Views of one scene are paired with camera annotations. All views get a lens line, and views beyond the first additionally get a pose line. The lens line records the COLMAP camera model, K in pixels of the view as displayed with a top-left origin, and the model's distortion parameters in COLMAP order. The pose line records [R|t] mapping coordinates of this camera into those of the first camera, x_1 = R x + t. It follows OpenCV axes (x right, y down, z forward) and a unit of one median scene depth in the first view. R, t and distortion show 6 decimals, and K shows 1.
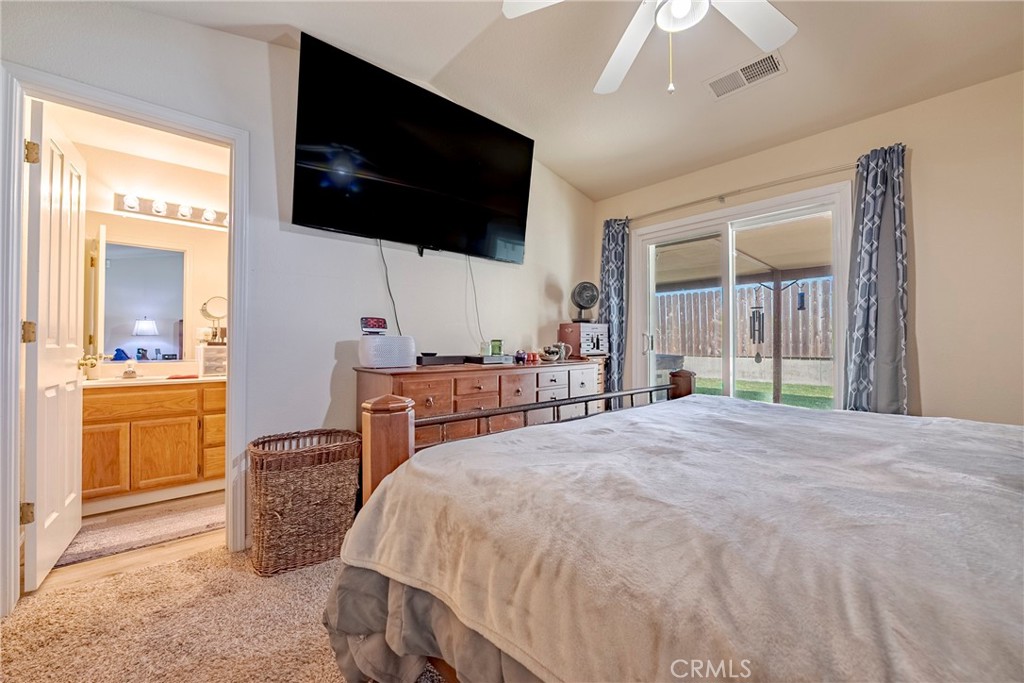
lens RADIAL K [[406.8, 0, 515.1], [0, 406.8, 341.6], [0, 0, 1]] dist [-0.015128, 0.001349]
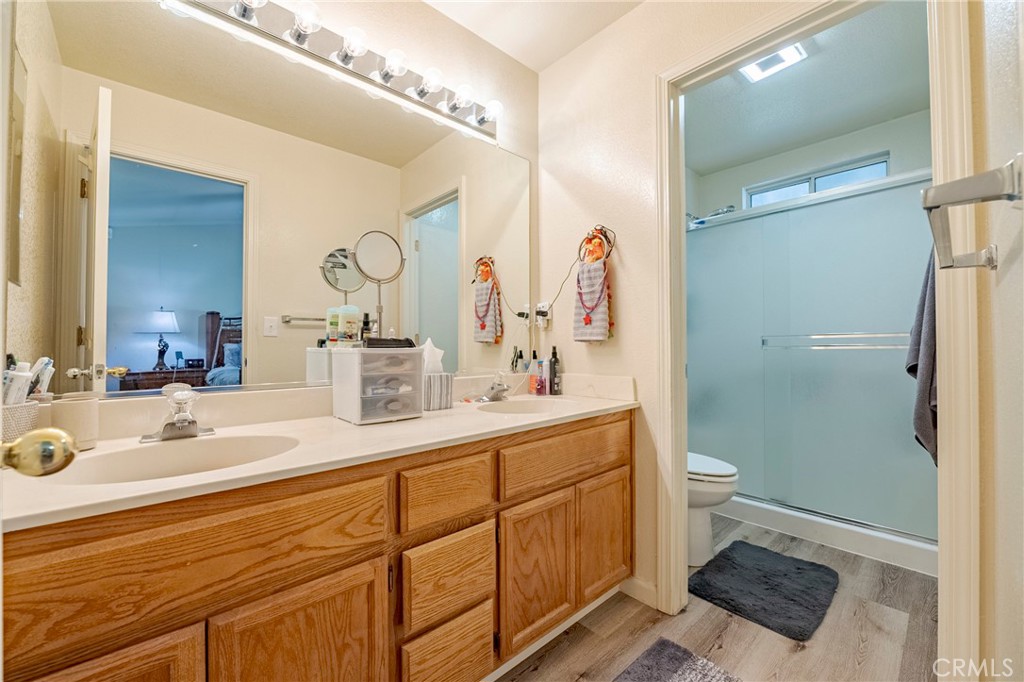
lens RADIAL K [[406.8, 0, 513.2], [0, 406.8, 344.9], [0, 0, 1]] dist [-0.015128, 0.001349]
pose [[0.999992, -0.001390, -0.003626, -0.687933], [0.001407, 0.999987, 0.004940, 0.006631], [0.003619, -0.004945, 0.999981, 0.668037]]
